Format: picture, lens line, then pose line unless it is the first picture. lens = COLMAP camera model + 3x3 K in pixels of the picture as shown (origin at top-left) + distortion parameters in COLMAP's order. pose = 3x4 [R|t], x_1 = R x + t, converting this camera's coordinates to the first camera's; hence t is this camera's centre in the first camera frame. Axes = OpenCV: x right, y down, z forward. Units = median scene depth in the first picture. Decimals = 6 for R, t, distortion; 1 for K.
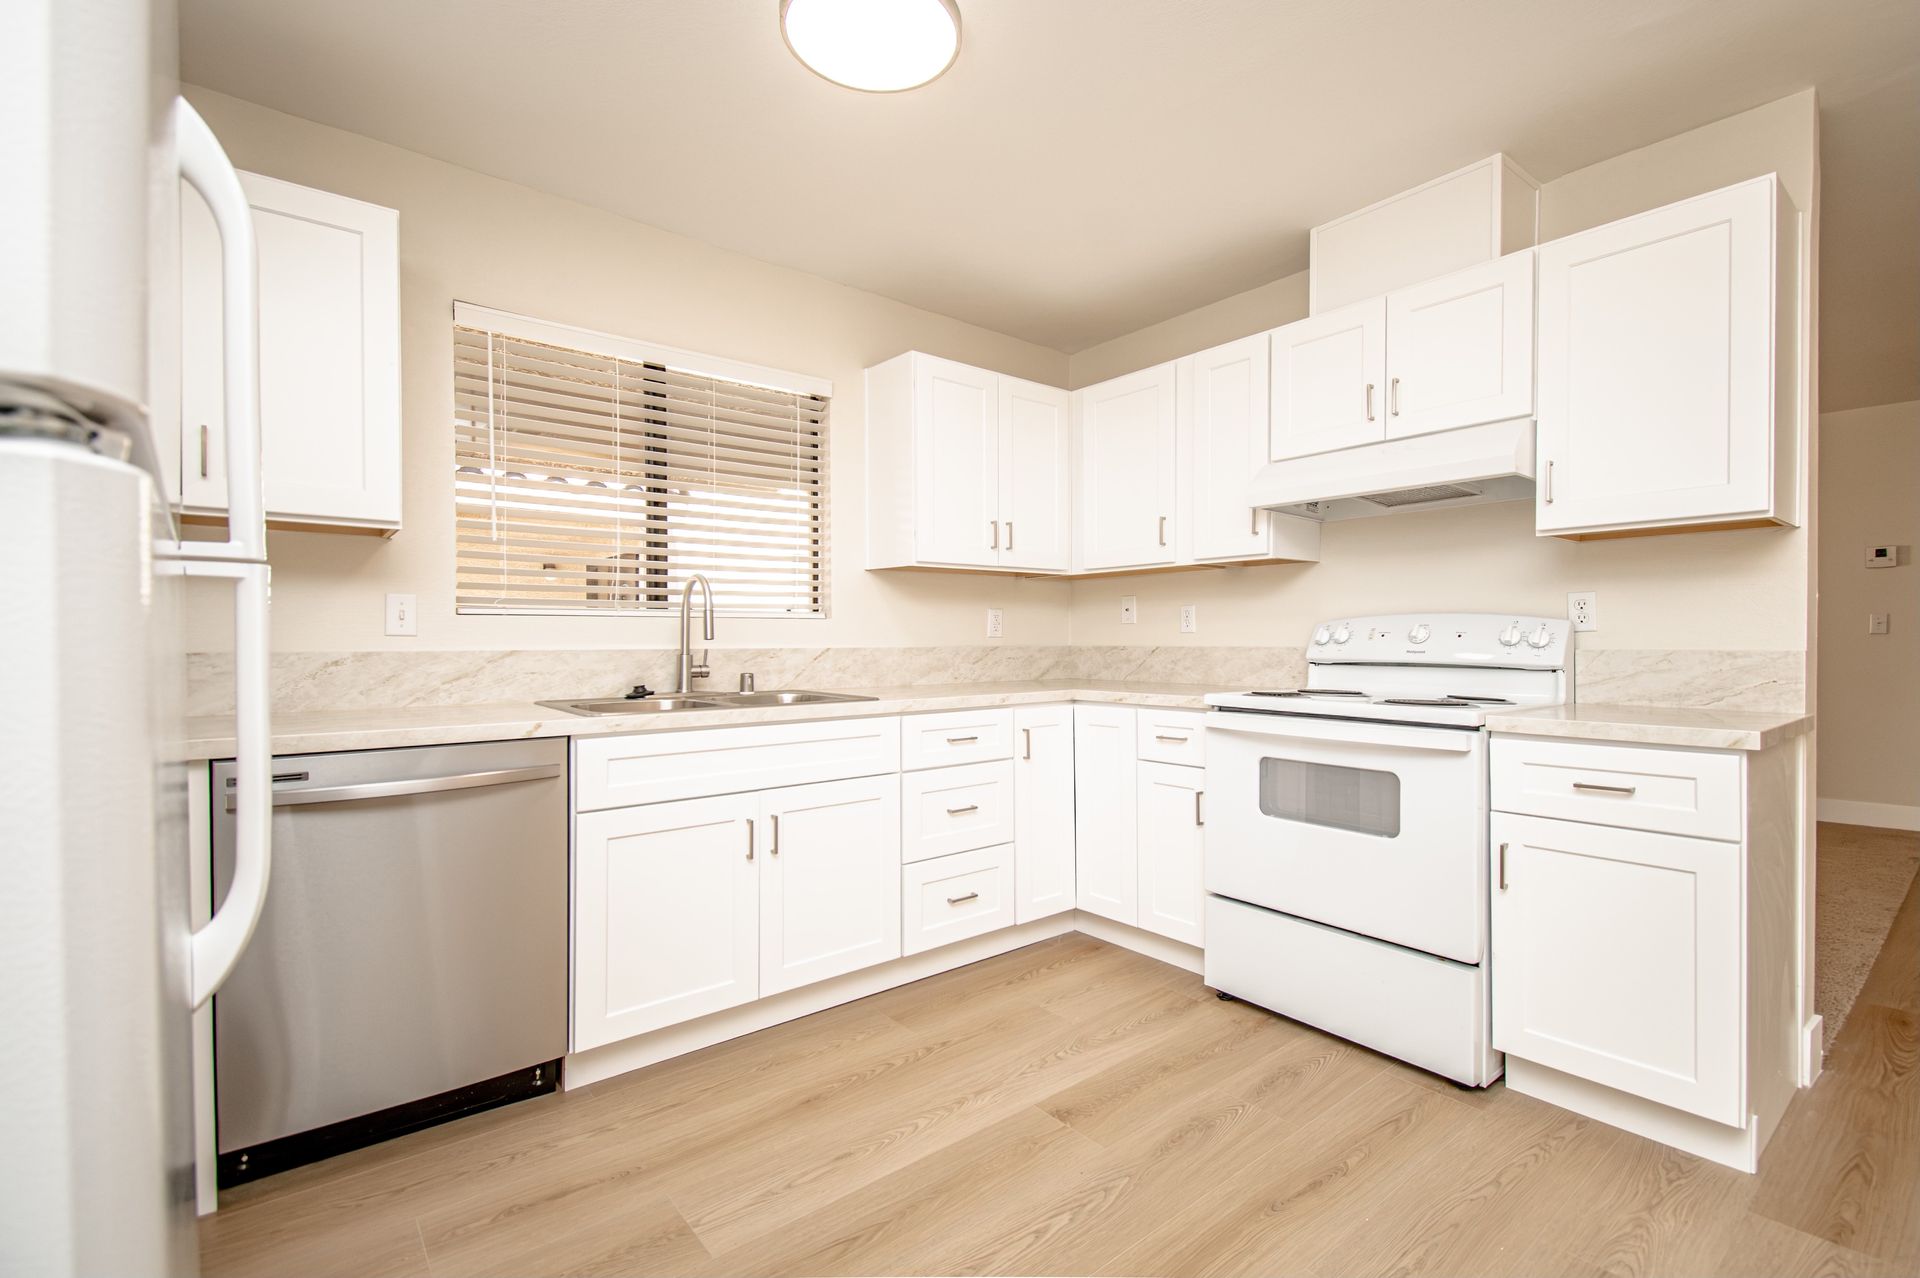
lens RADIAL K [[860.8, 0, 1035.8], [0, 860.8, 659.2], [0, 0, 1]] dist [0.029612, -0.017678]
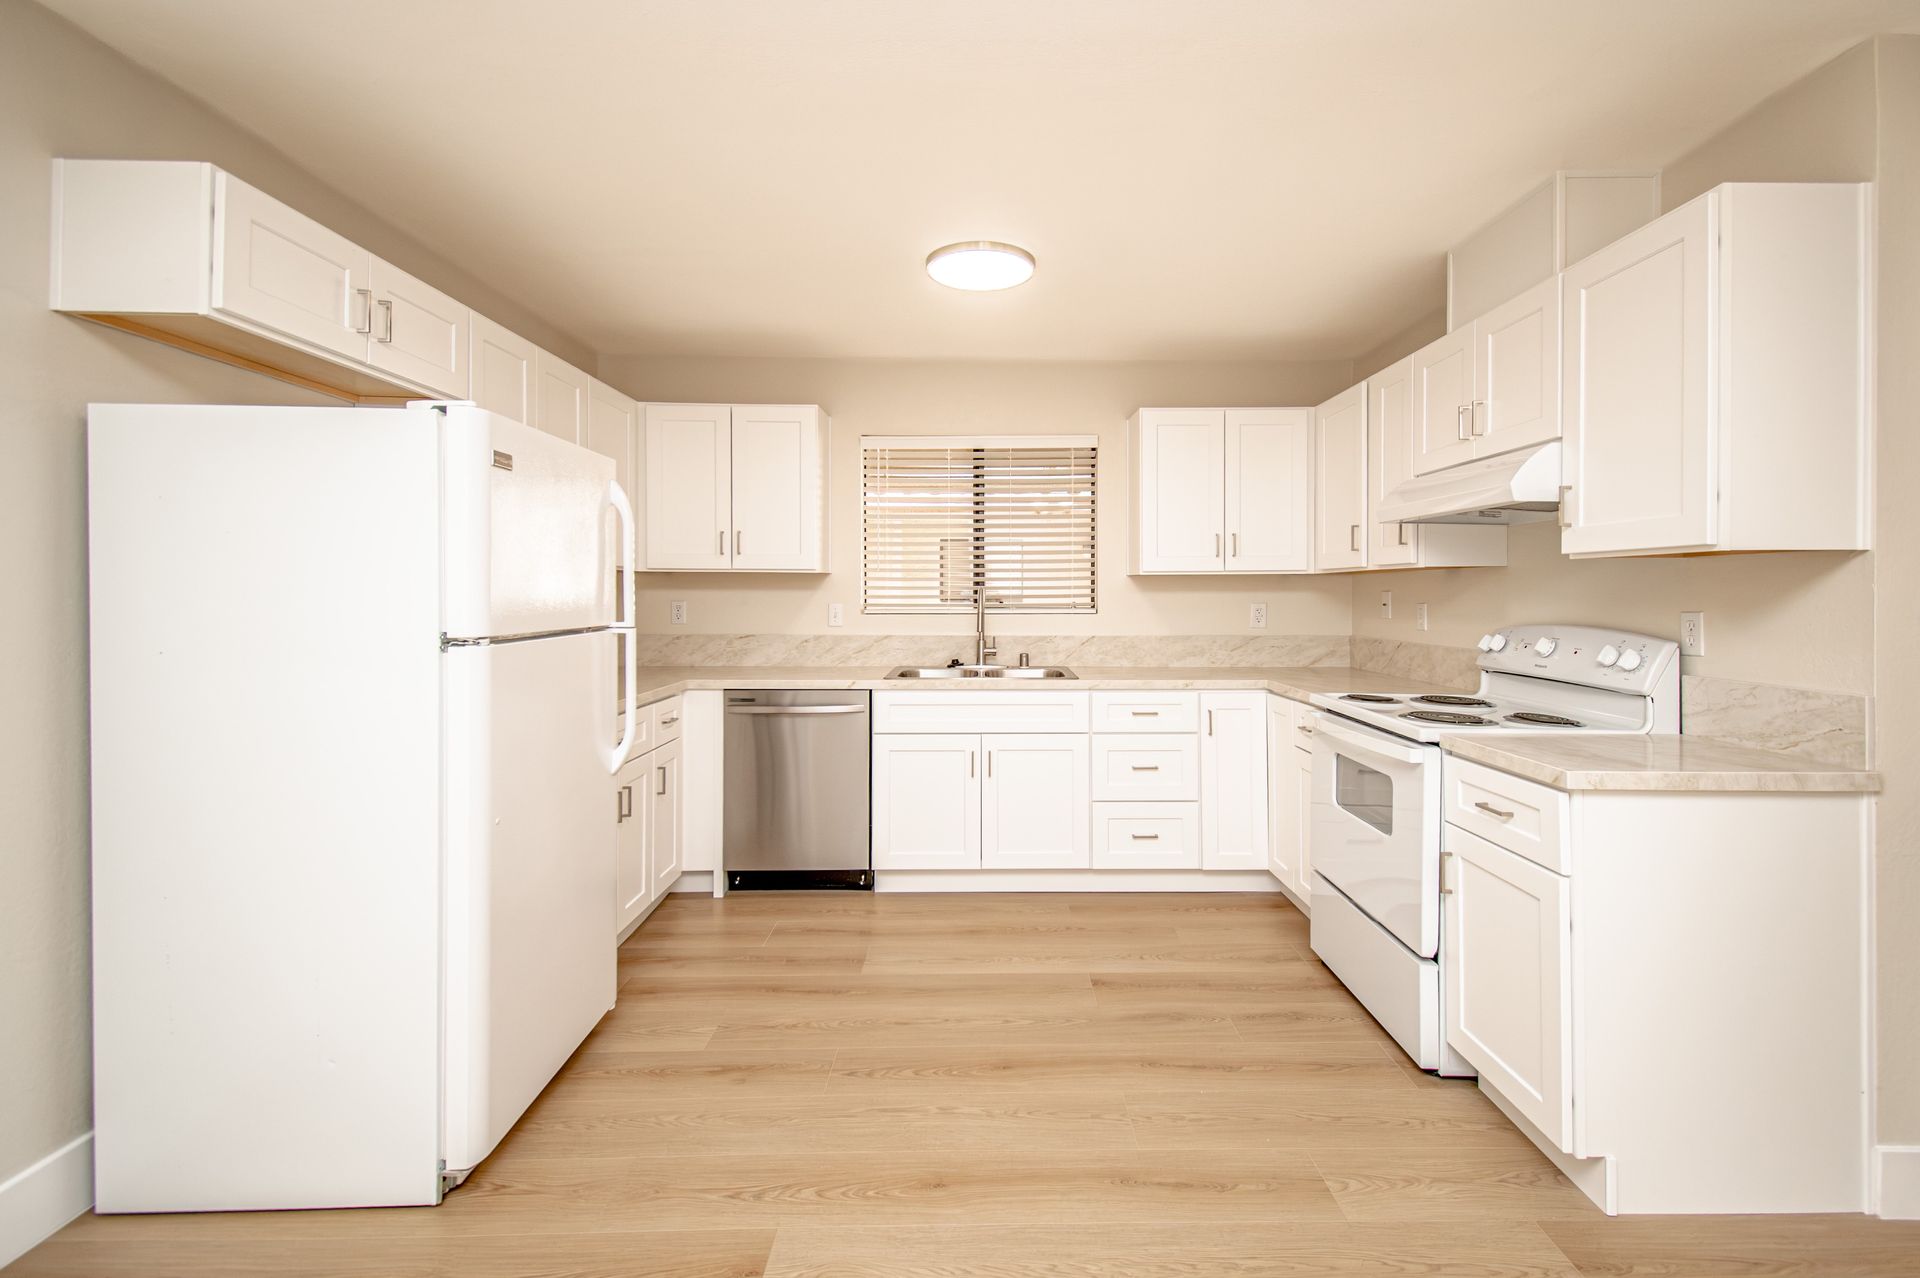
lens RADIAL K [[936.0, 0, 1040.2], [0, 936.0, 623.6], [0, 0, 1]] dist [0.019846, -0.000355]
pose [[0.765857, 0.028381, -0.642385, 0.737901], [-0.019610, 0.999592, 0.020784, -0.071764], [0.642712, -0.003321, 0.766100, -0.184428]]
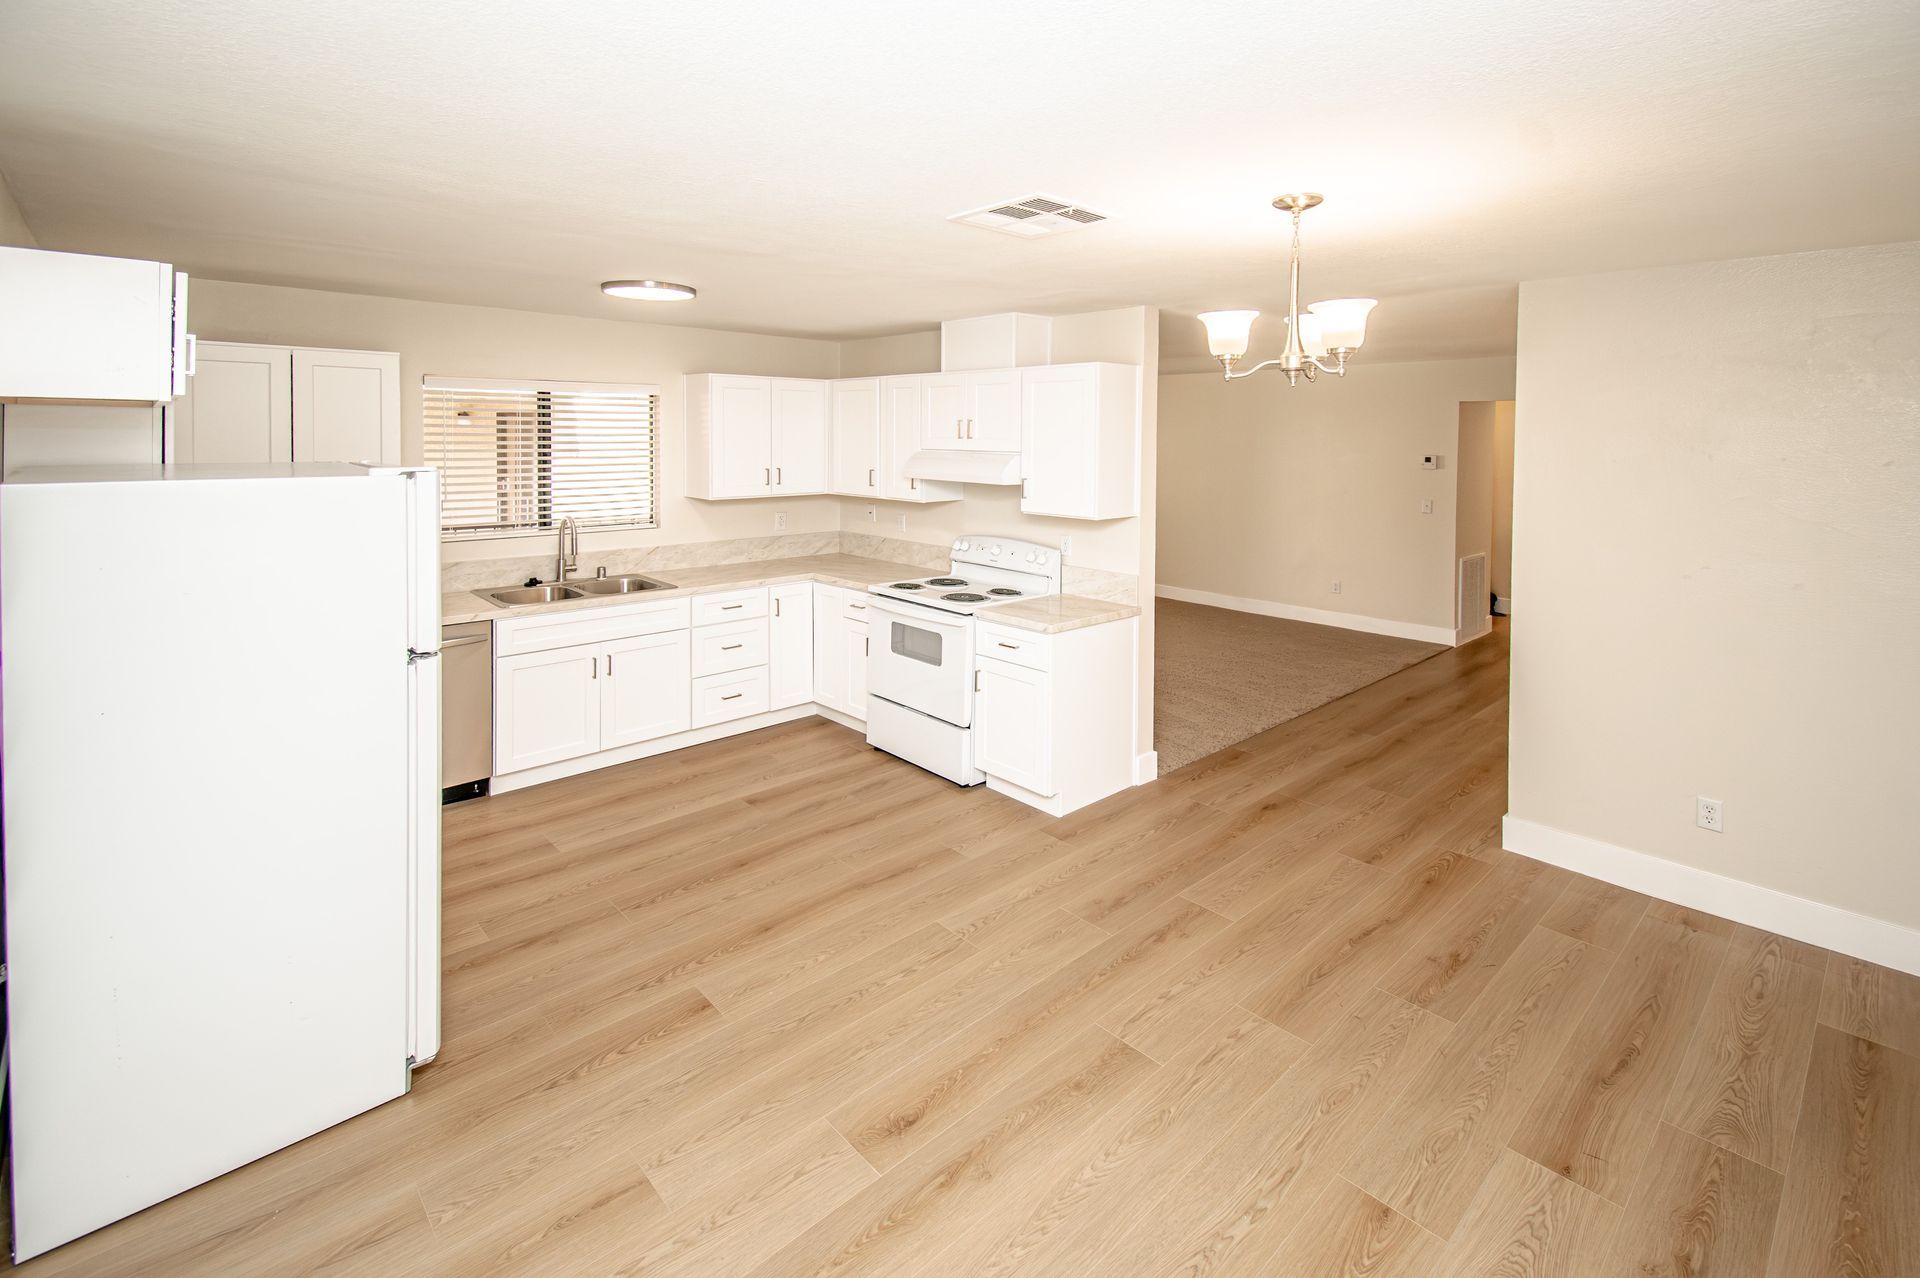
lens RADIAL K [[874.4, 0, 1090.2], [0, 874.4, 489.3], [0, 0, 1]] dist [0.015221, 0.000055]
pose [[0.992773, 0.023662, 0.117649, 0.451439], [-0.029629, 0.998348, 0.049236, -0.272532], [-0.116289, -0.052366, 0.991834, -0.894902]]
